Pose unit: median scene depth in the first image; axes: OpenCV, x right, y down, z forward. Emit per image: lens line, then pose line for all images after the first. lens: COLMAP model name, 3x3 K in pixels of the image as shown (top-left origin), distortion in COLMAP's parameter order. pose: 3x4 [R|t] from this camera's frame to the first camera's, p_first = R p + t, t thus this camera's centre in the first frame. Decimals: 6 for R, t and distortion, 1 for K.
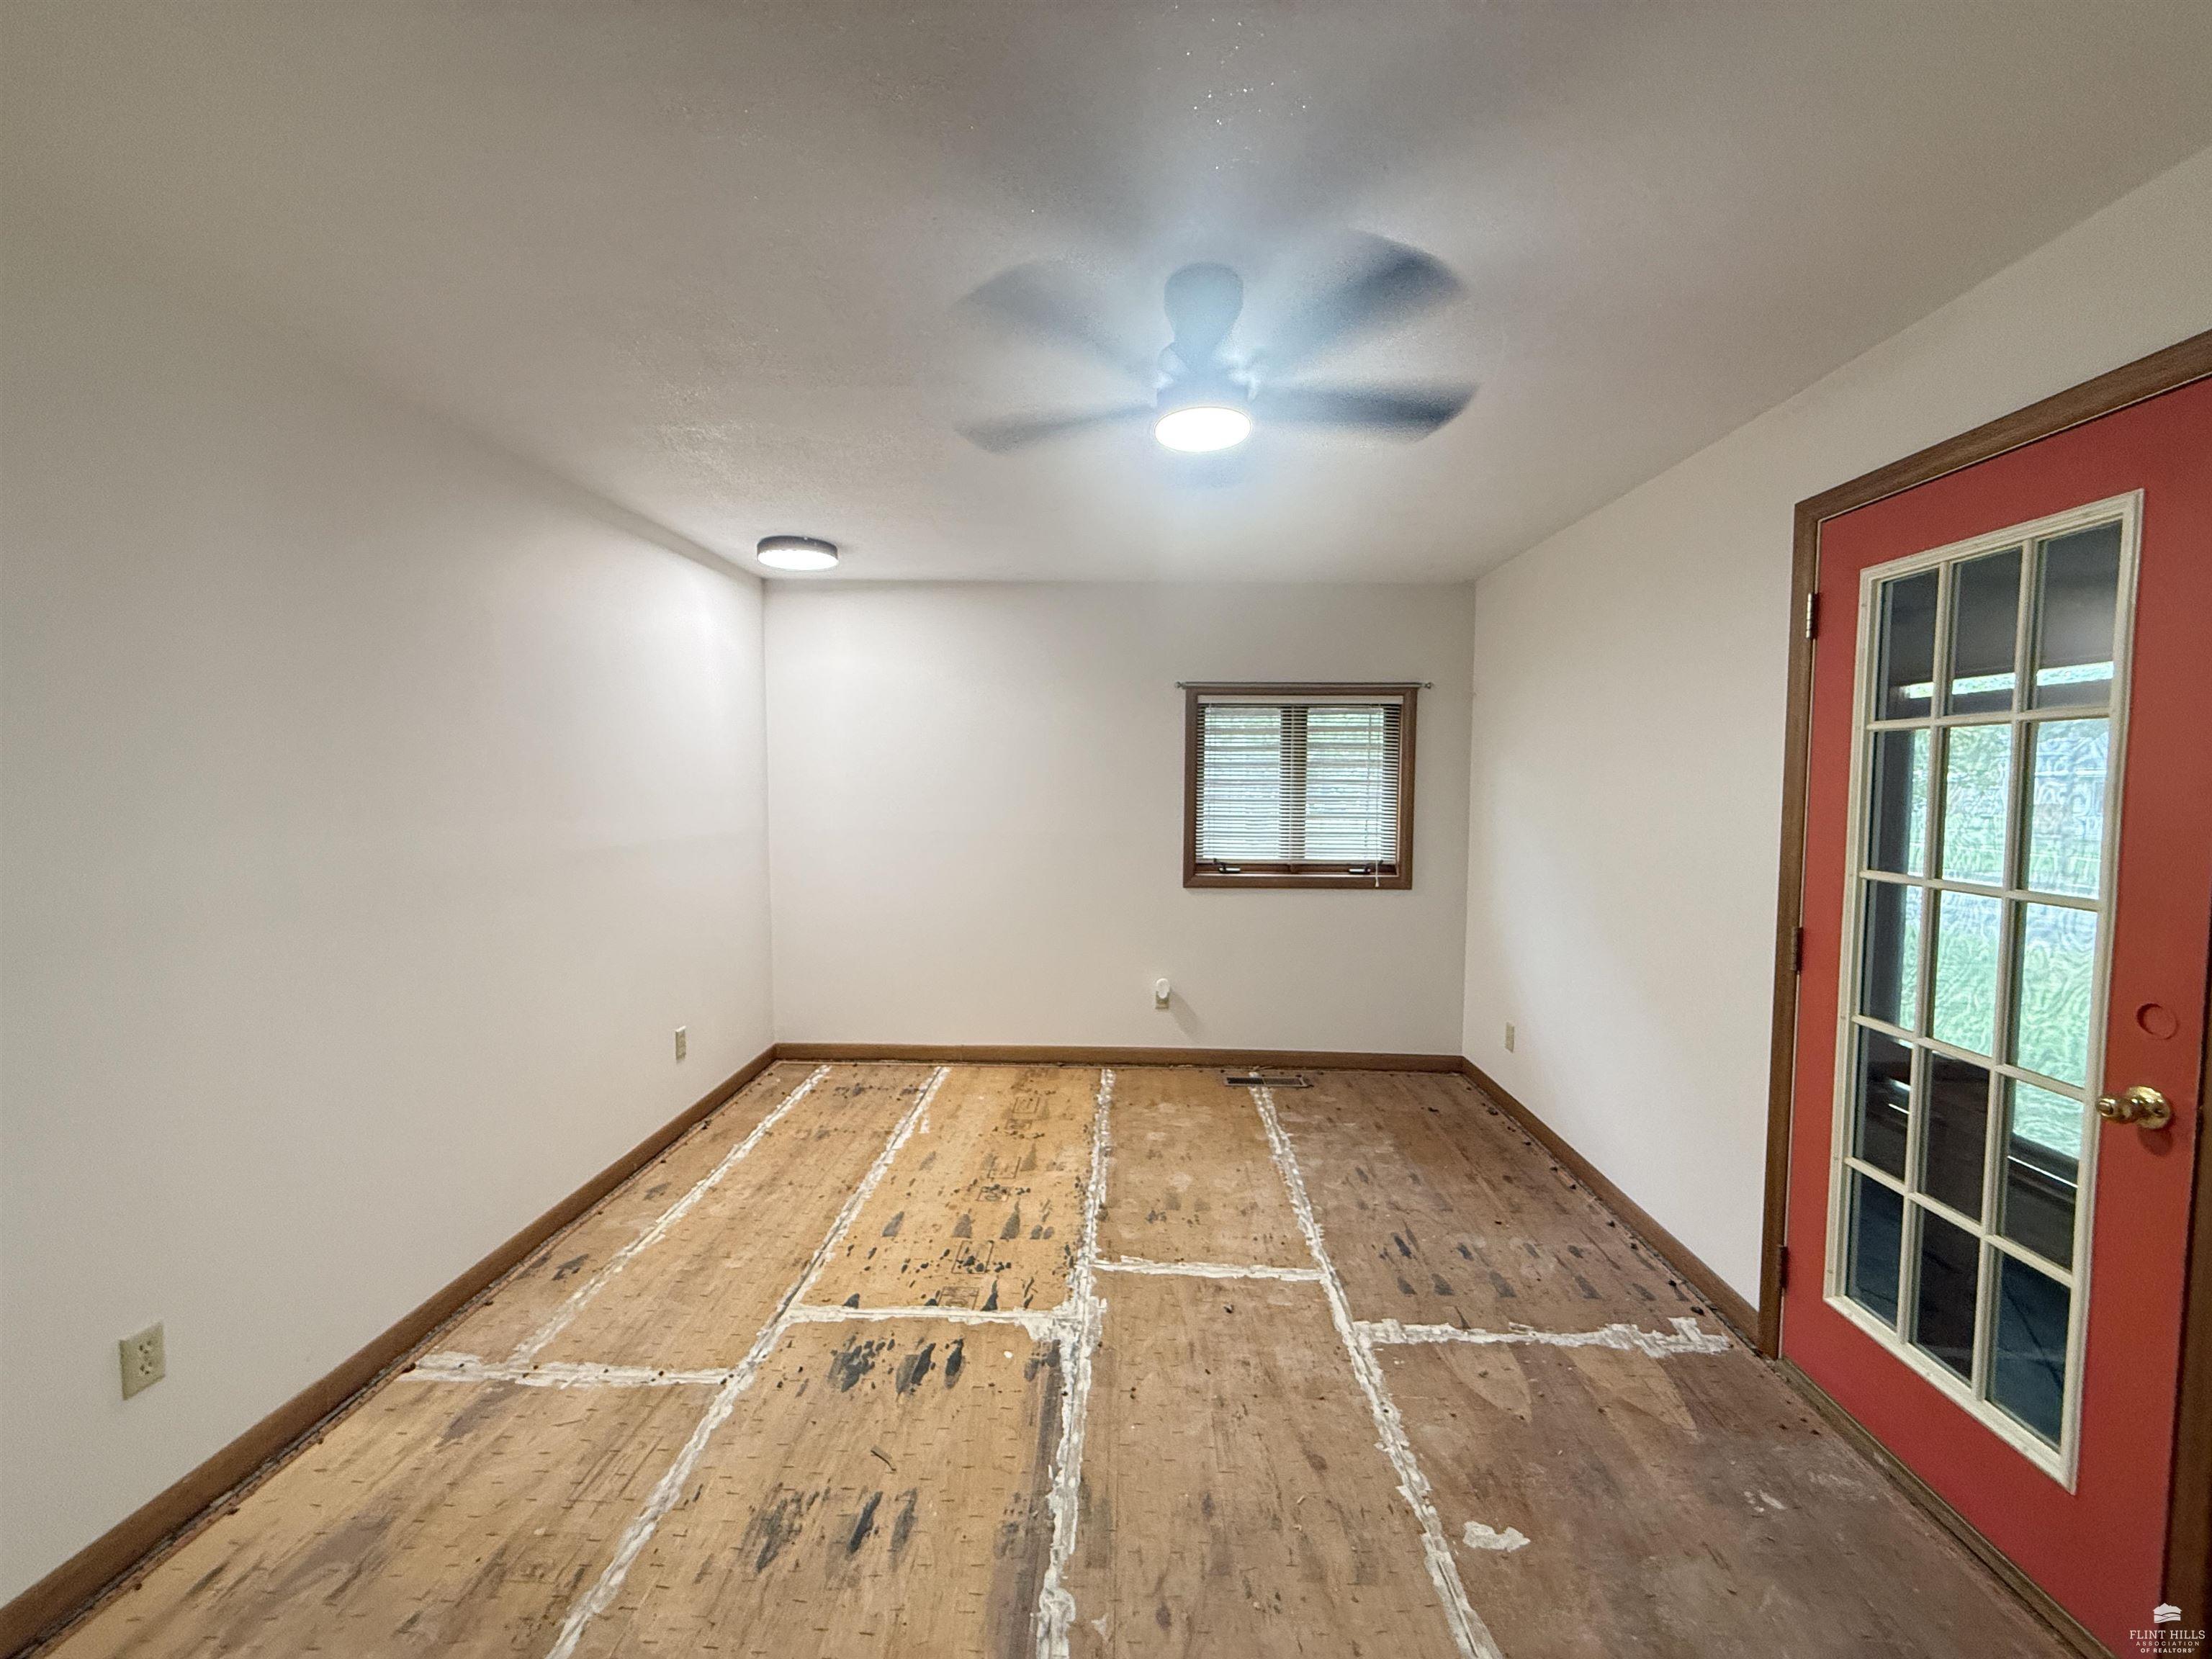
lens RADIAL K [[884.3, 0, 1106.0], [0, 884.3, 829.5], [0, 0, 1]] dist [0.000450, 0.000038]
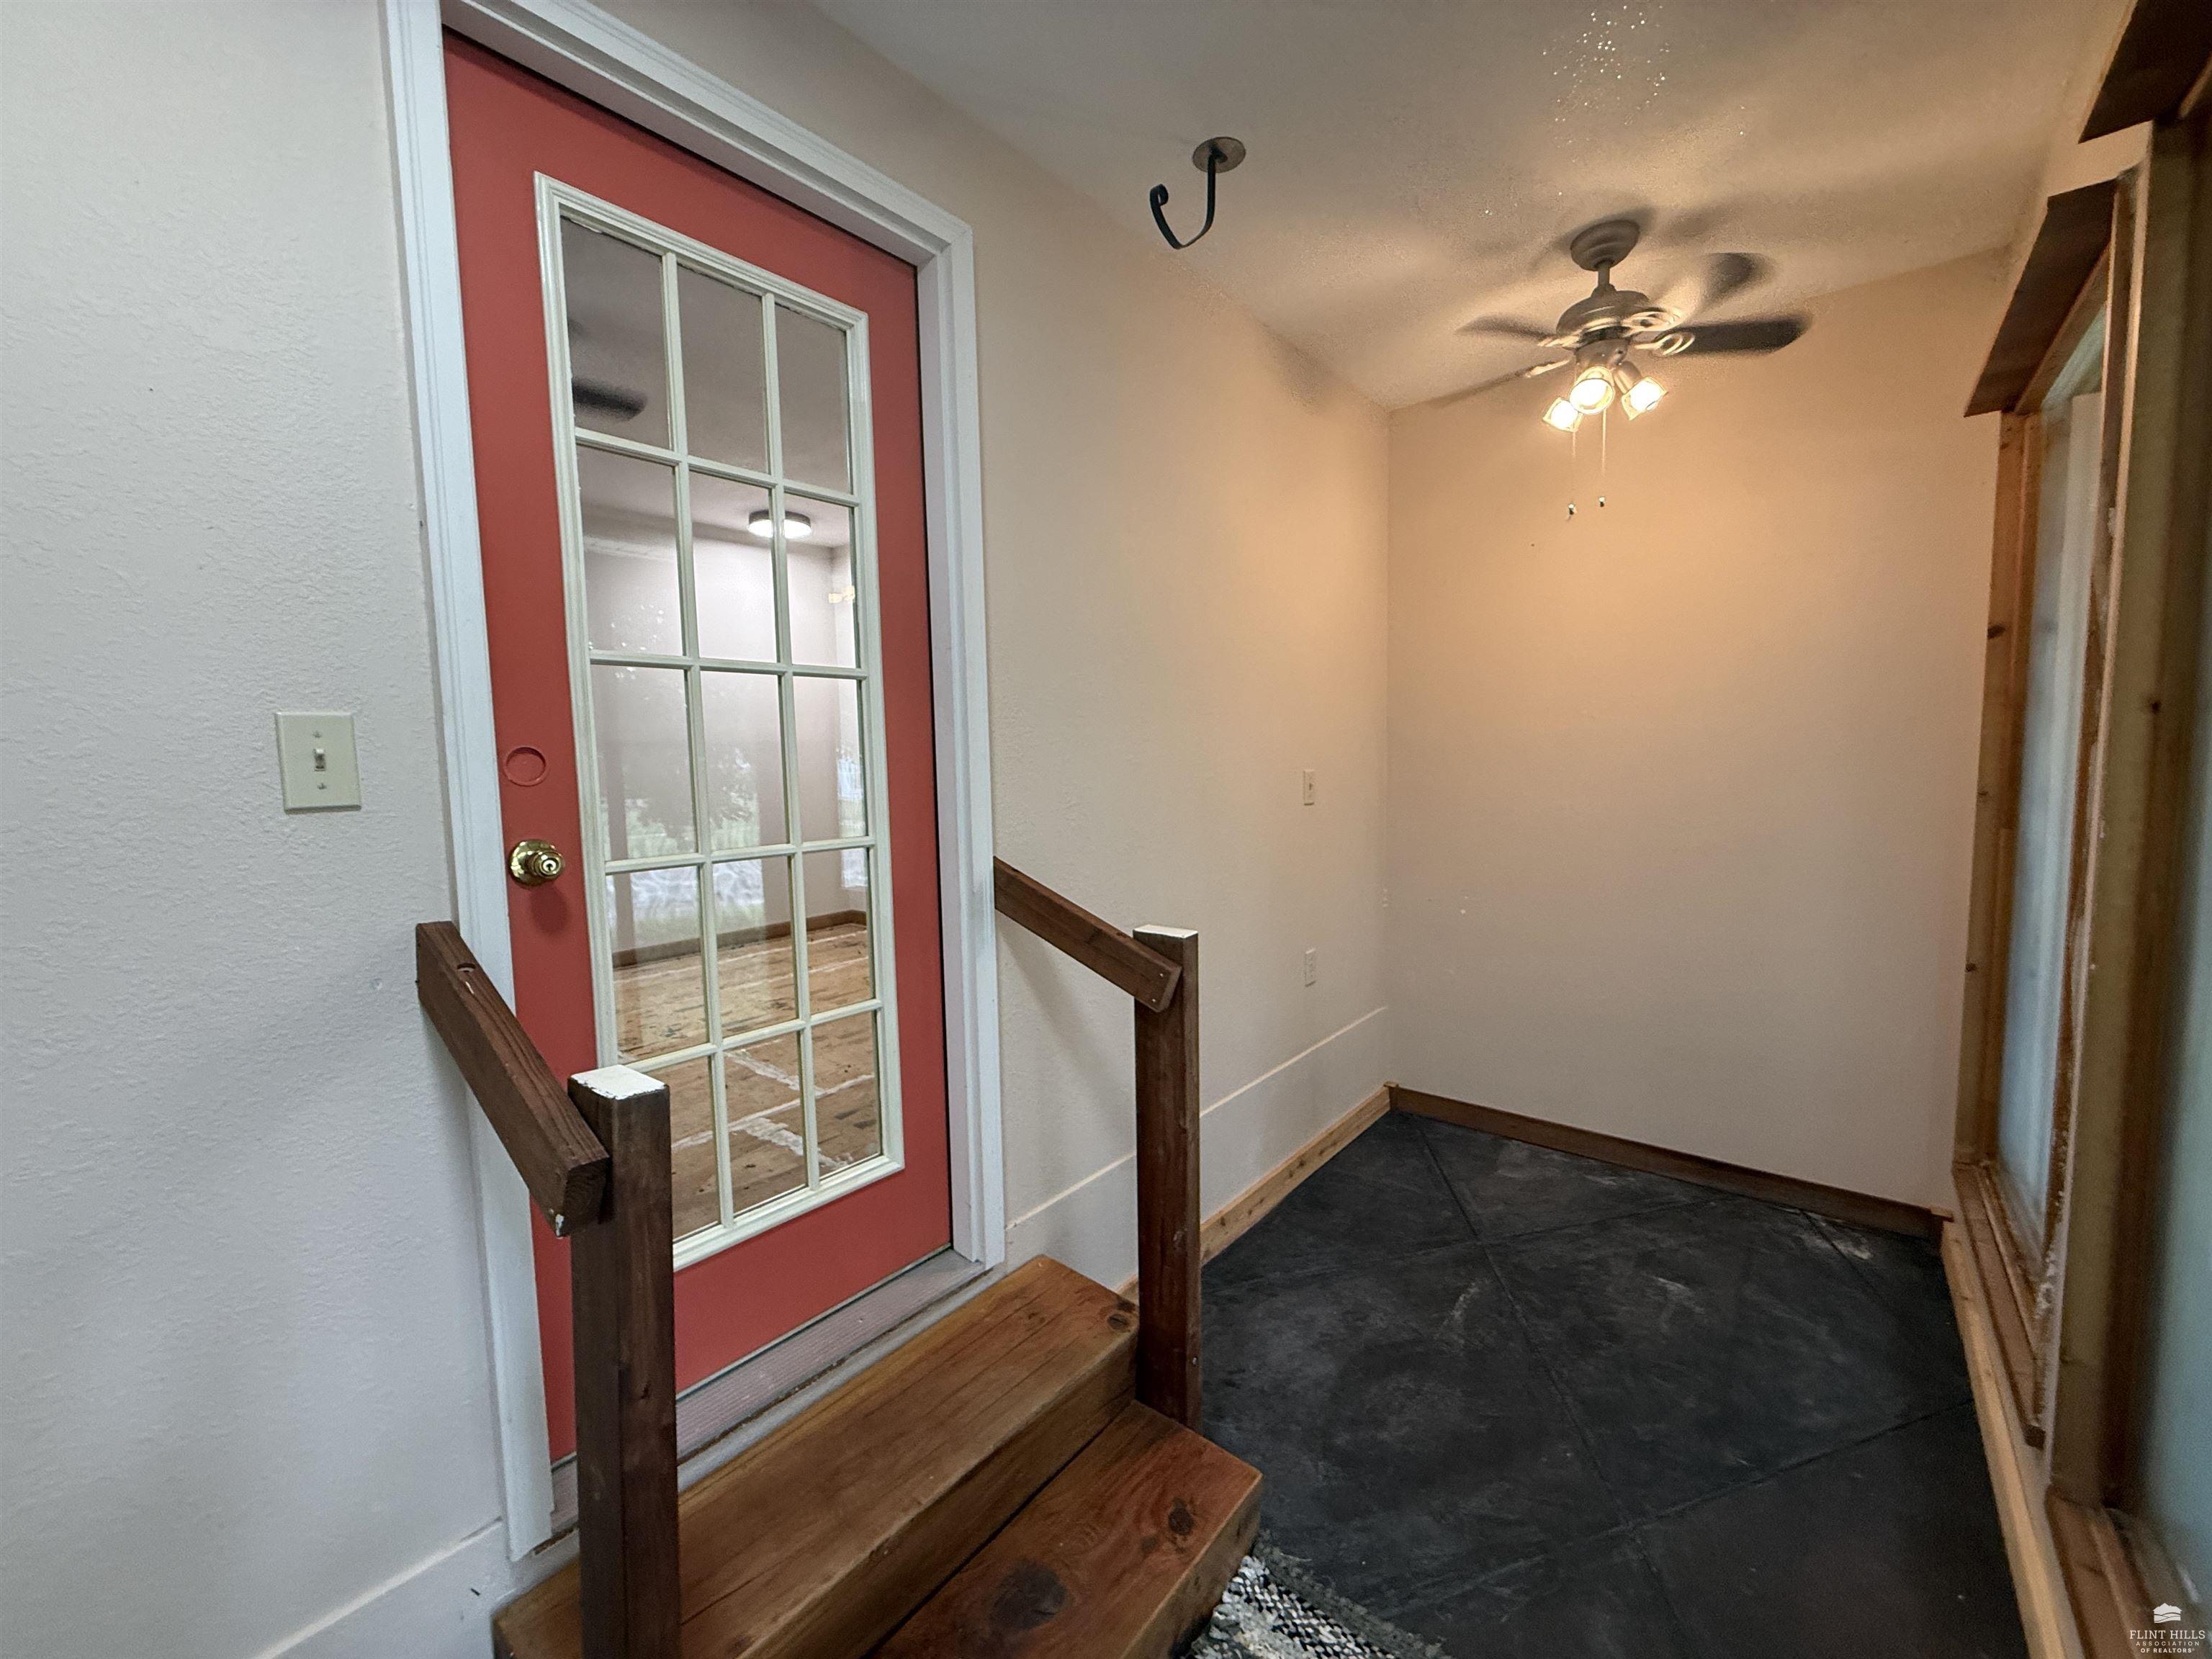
lens RADIAL K [[884.3, 0, 1106.0], [0, 884.3, 829.5], [0, 0, 1]] dist [0.000450, 0.000038]
pose [[0.802307, 0.035151, -0.595876, 1.193078], [-0.017807, 0.999230, 0.034969, 0.130215], [0.596646, -0.017445, 0.802315, 0.333310]]
